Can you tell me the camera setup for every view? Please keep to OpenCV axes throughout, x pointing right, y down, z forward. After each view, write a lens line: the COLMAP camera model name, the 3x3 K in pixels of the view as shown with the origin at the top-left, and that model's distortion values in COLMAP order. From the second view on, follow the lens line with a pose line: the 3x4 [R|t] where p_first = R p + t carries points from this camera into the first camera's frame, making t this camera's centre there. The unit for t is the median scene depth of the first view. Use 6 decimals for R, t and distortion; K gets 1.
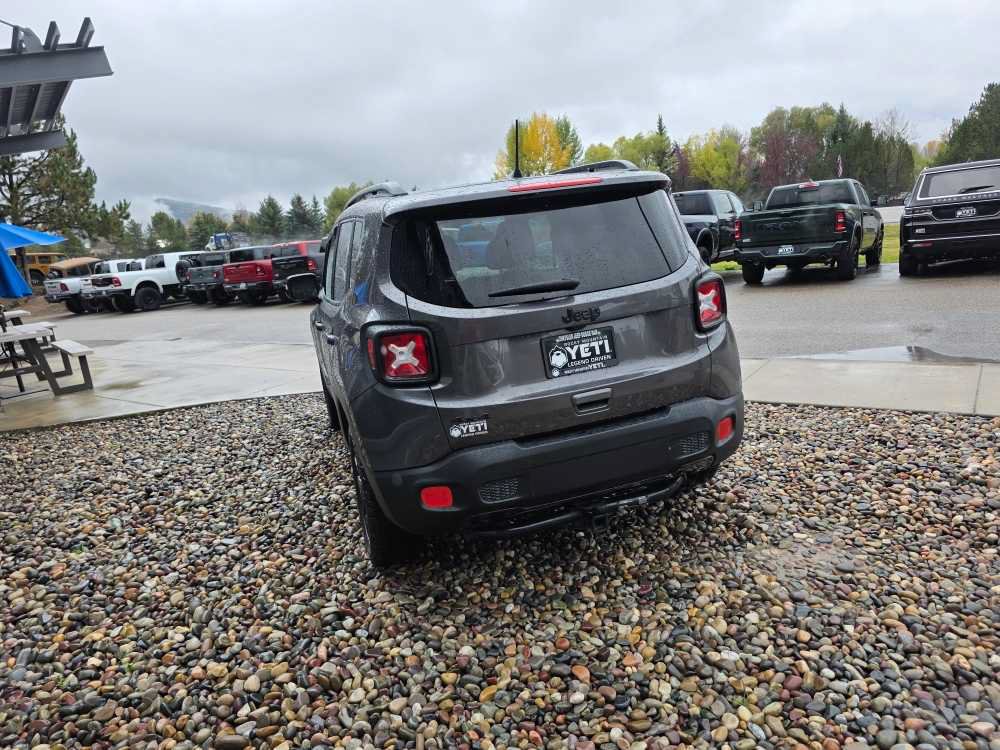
lens RADIAL K [[688.8, 0, 518.3], [0, 688.8, 368.7], [0, 0, 1]] dist [0.058716, -0.051747]
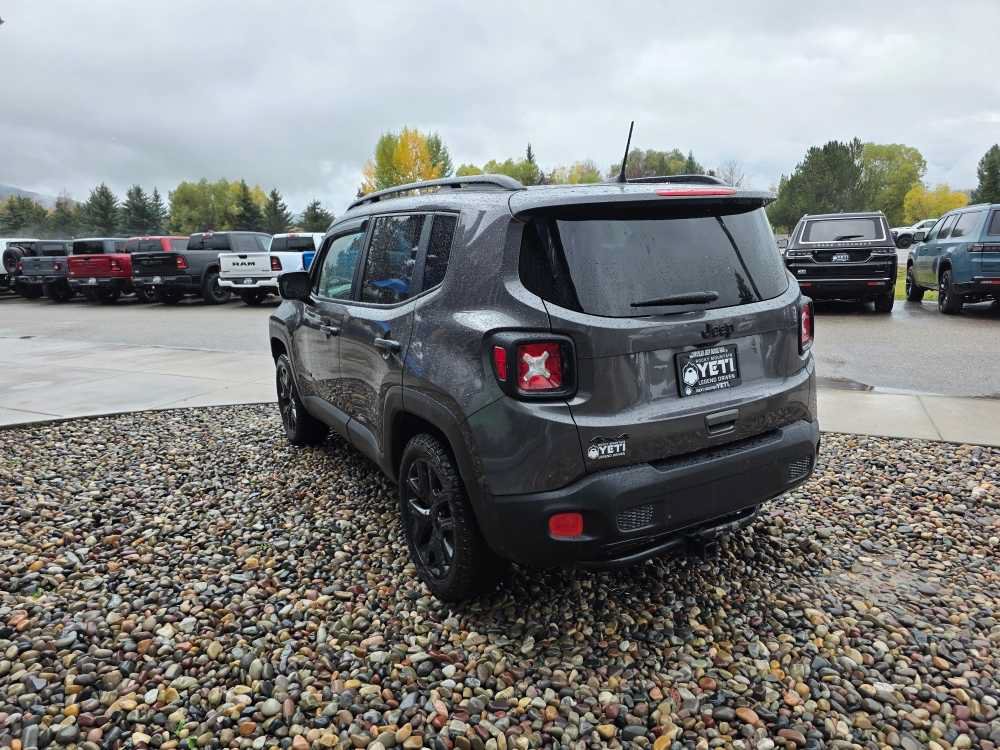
lens RADIAL K [[688.8, 0, 518.3], [0, 688.8, 368.7], [0, 0, 1]] dist [0.058716, -0.051747]
pose [[0.977012, 0.037887, 0.209791, -0.328166], [-0.032325, 0.999031, -0.029878, 0.009908], [-0.210719, 0.022410, 0.977290, 0.112013]]
